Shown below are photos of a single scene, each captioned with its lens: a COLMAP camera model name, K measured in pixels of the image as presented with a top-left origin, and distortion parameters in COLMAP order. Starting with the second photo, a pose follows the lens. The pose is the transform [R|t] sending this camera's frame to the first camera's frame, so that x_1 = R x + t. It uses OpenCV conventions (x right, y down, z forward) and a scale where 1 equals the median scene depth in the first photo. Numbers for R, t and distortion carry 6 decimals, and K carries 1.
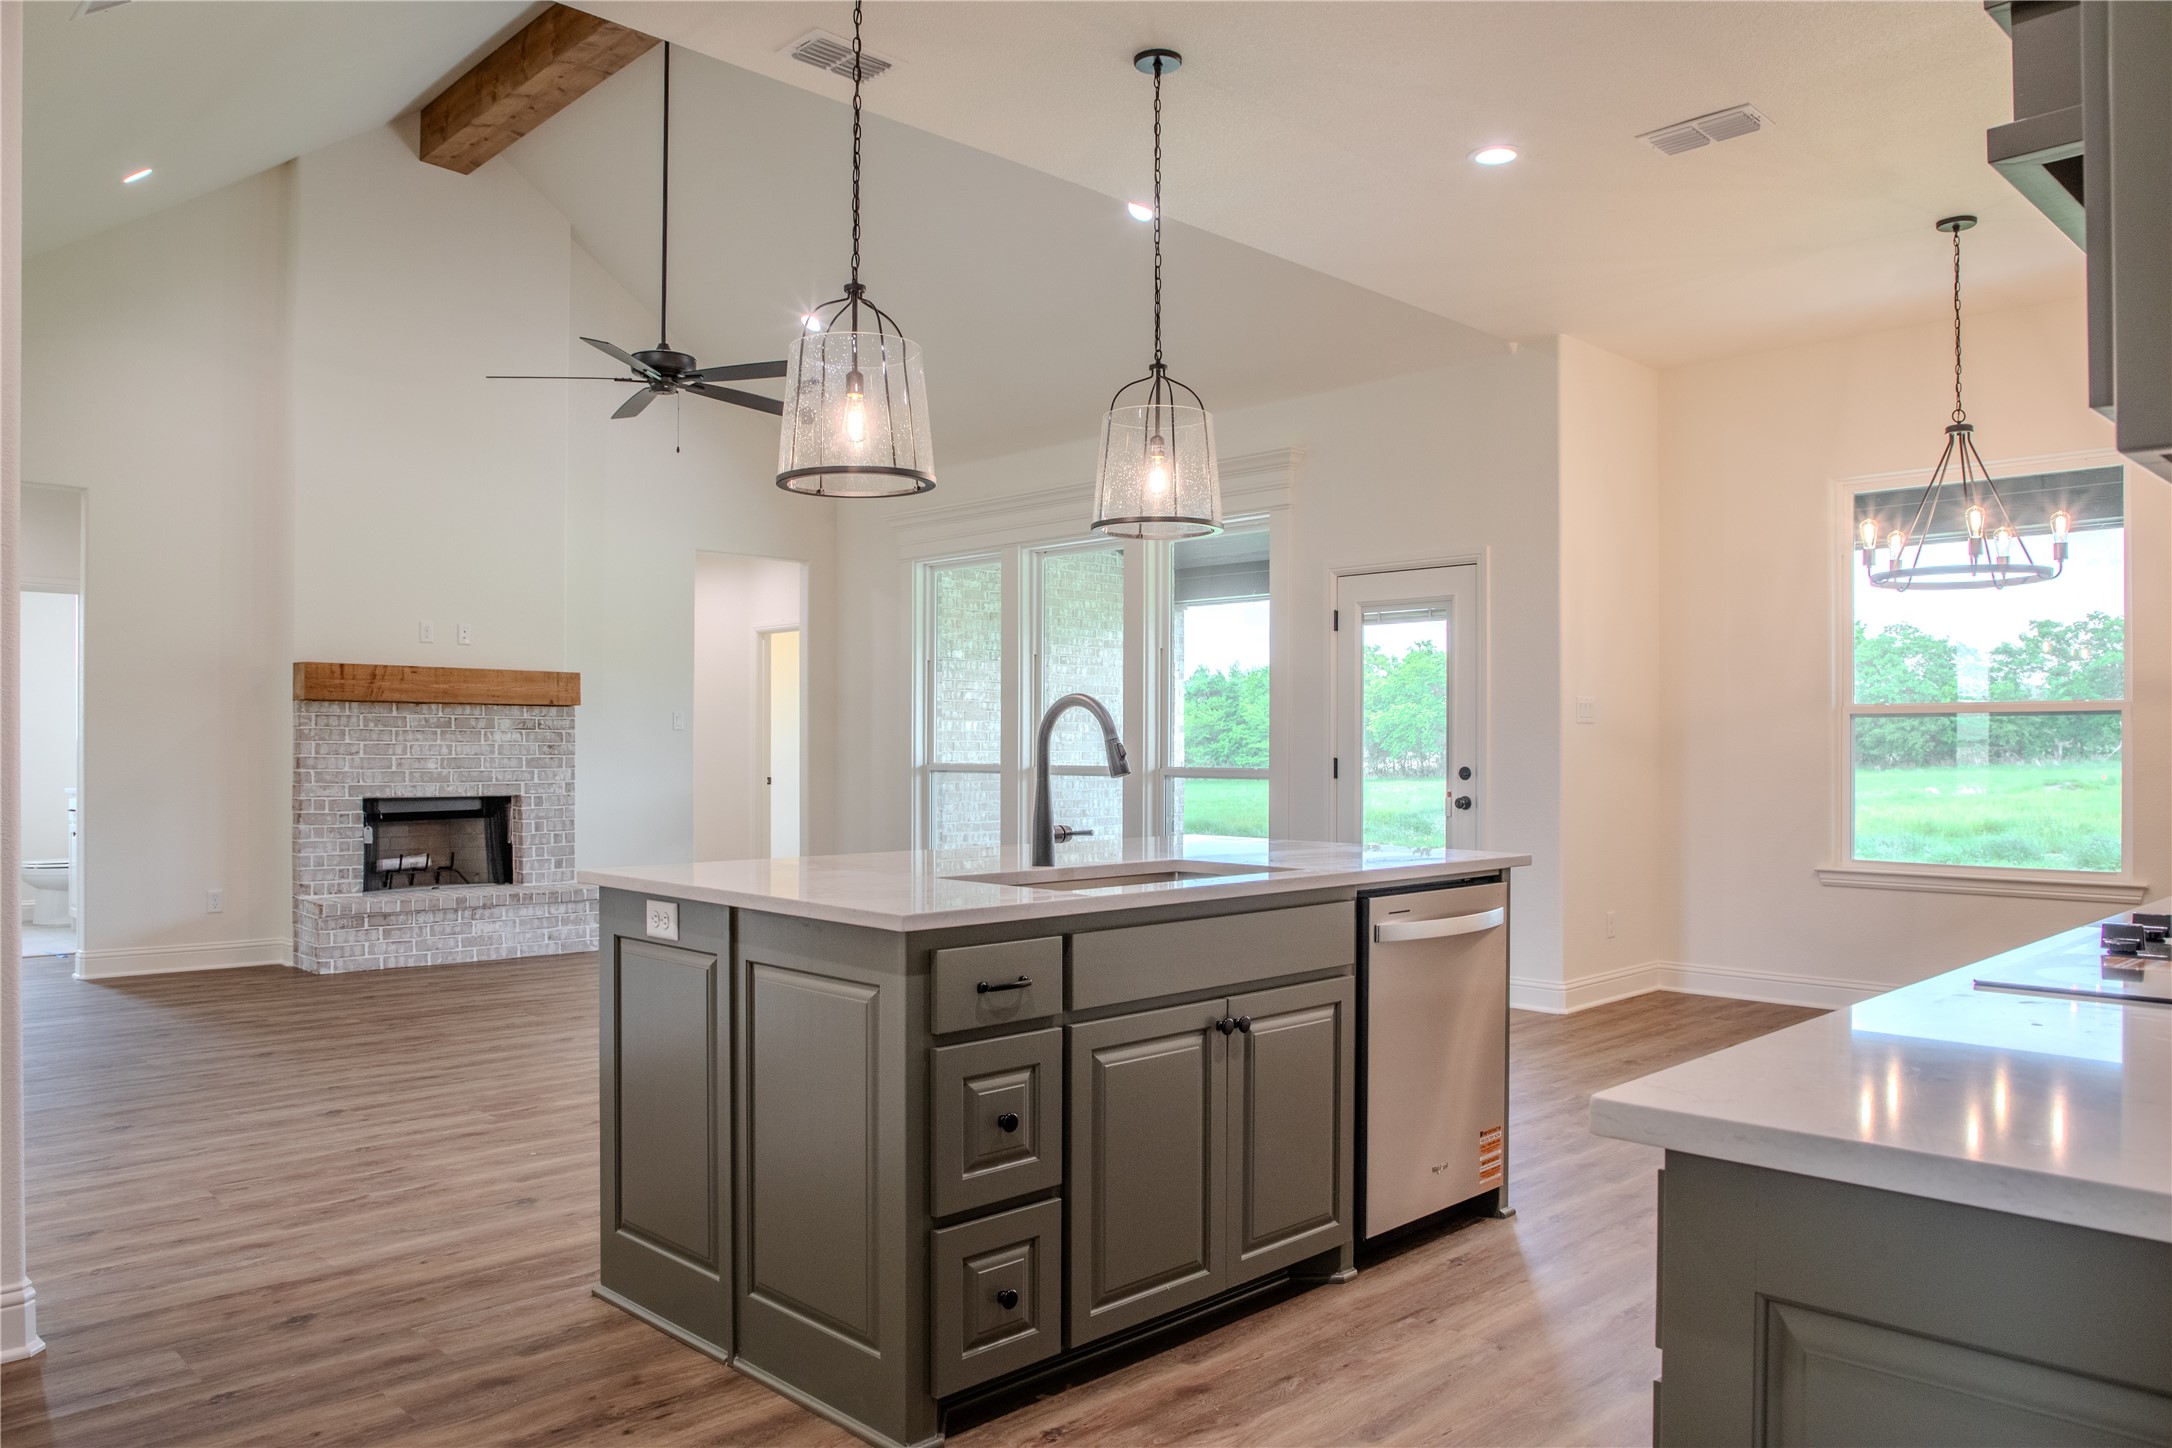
lens RADIAL K [[1515.3, 0, 1107.9], [0, 1515.3, 739.9], [0, 0, 1]] dist [-0.052989, 0.021612]
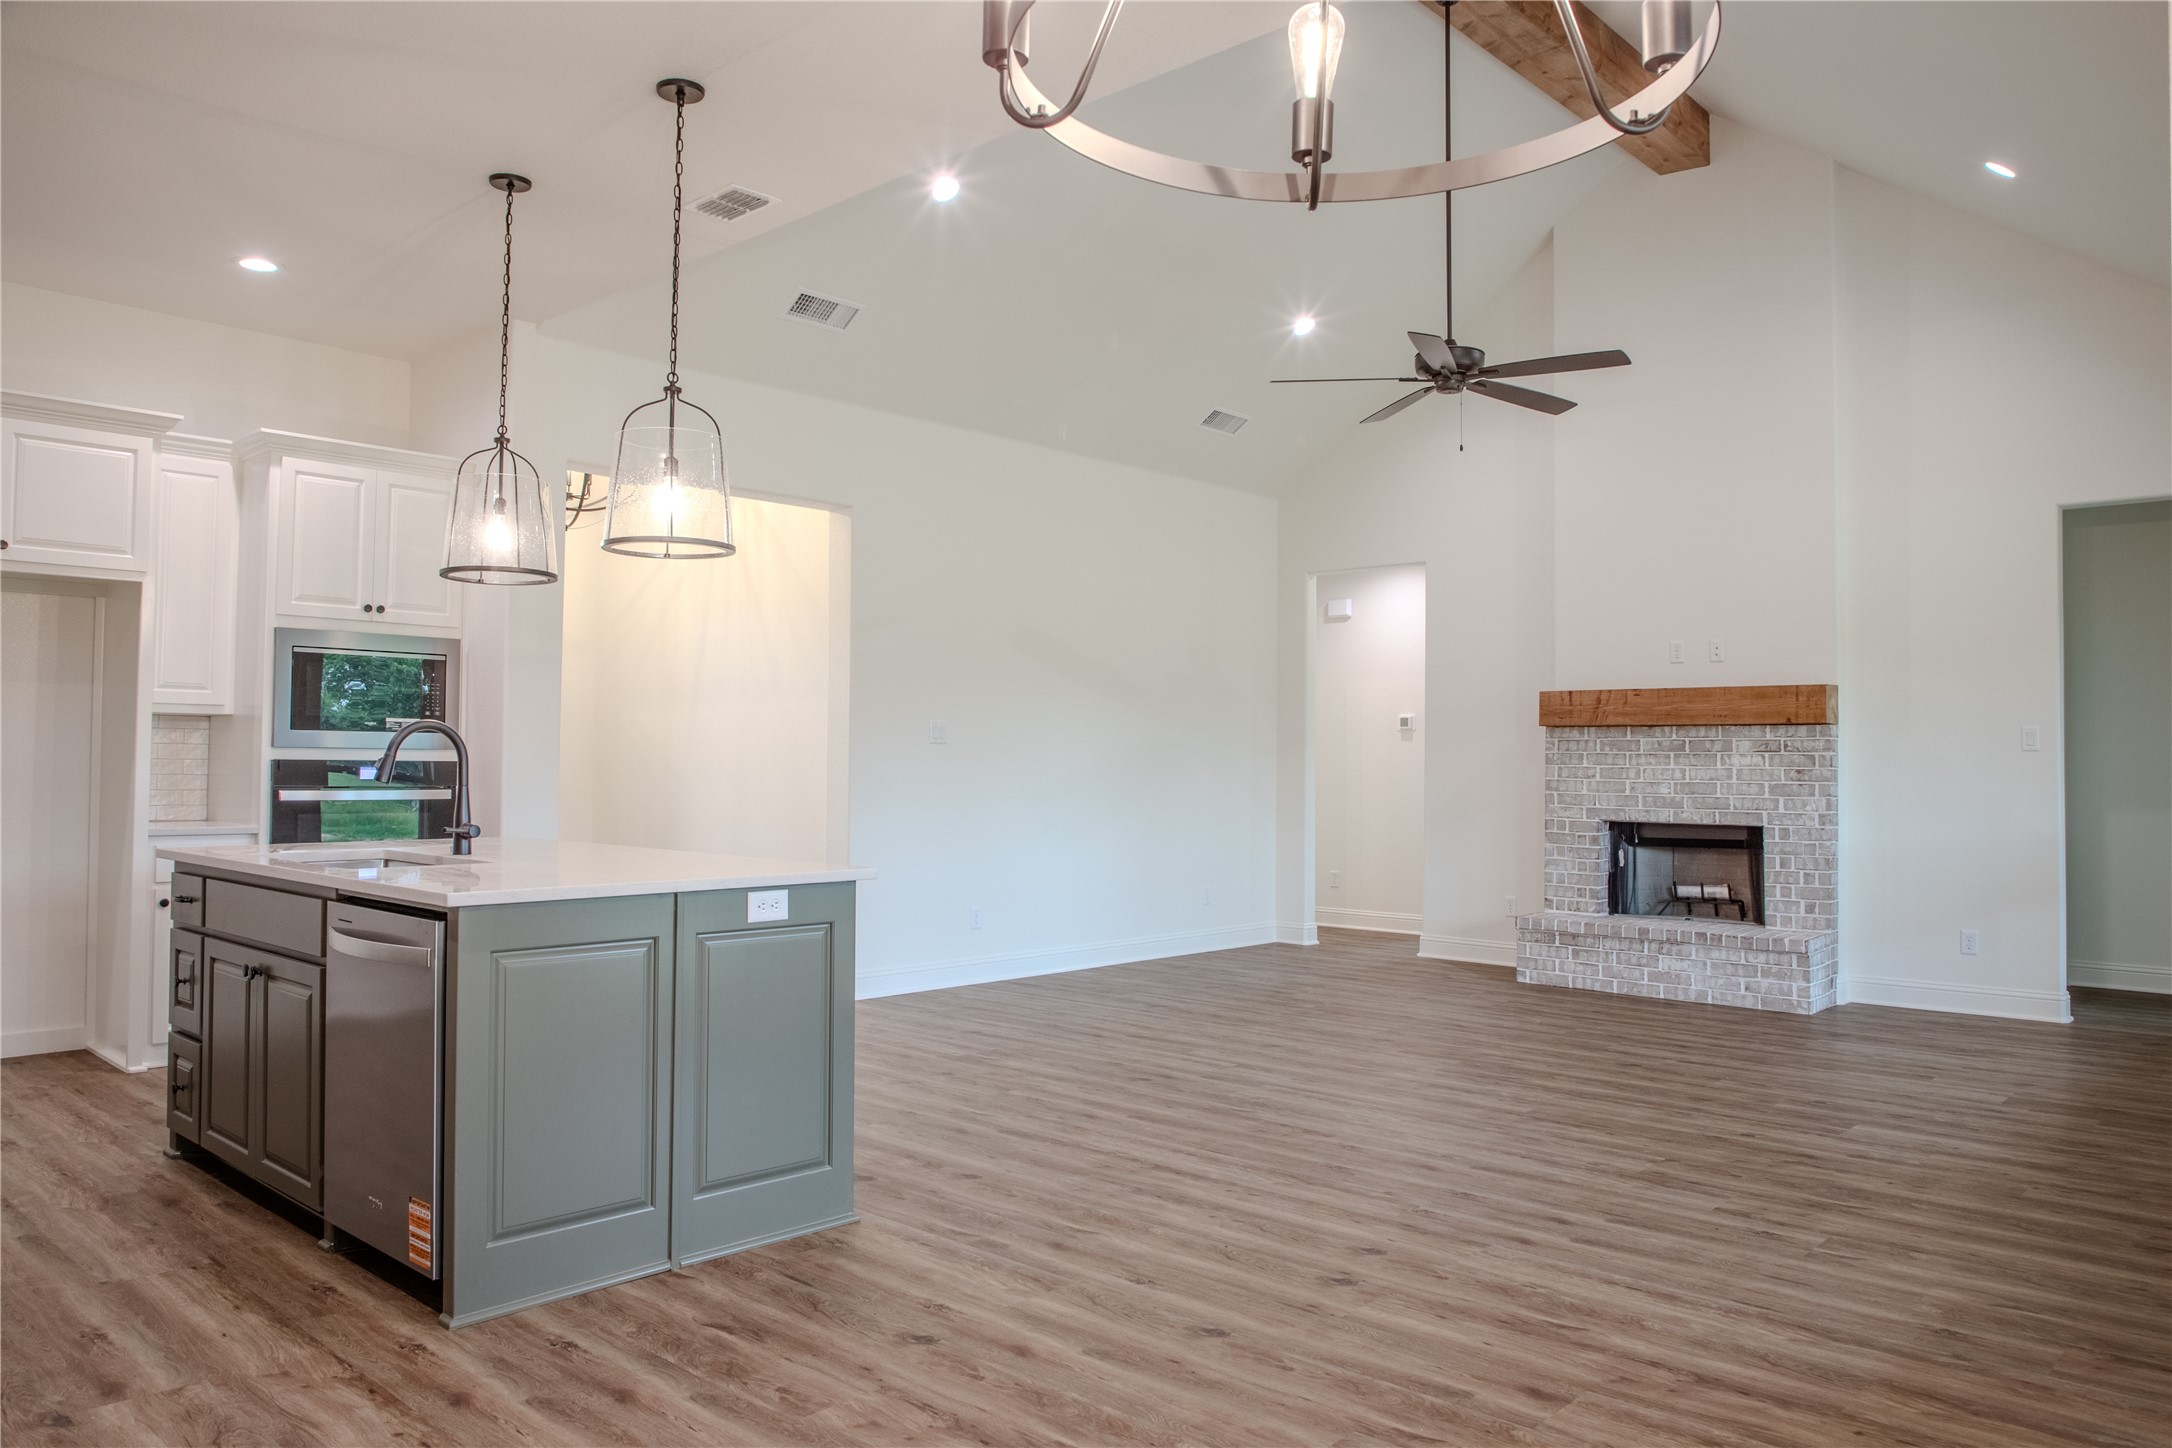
lens RADIAL K [[1515.3, 0, 1100.5], [0, 1515.3, 728.1], [0, 0, 1]] dist [-0.052989, 0.021612]
pose [[0.044410, -0.025637, -0.998684, 0.507791], [-0.002313, 0.999665, -0.025765, 0.002891], [0.999011, 0.003454, 0.044335, 0.603554]]
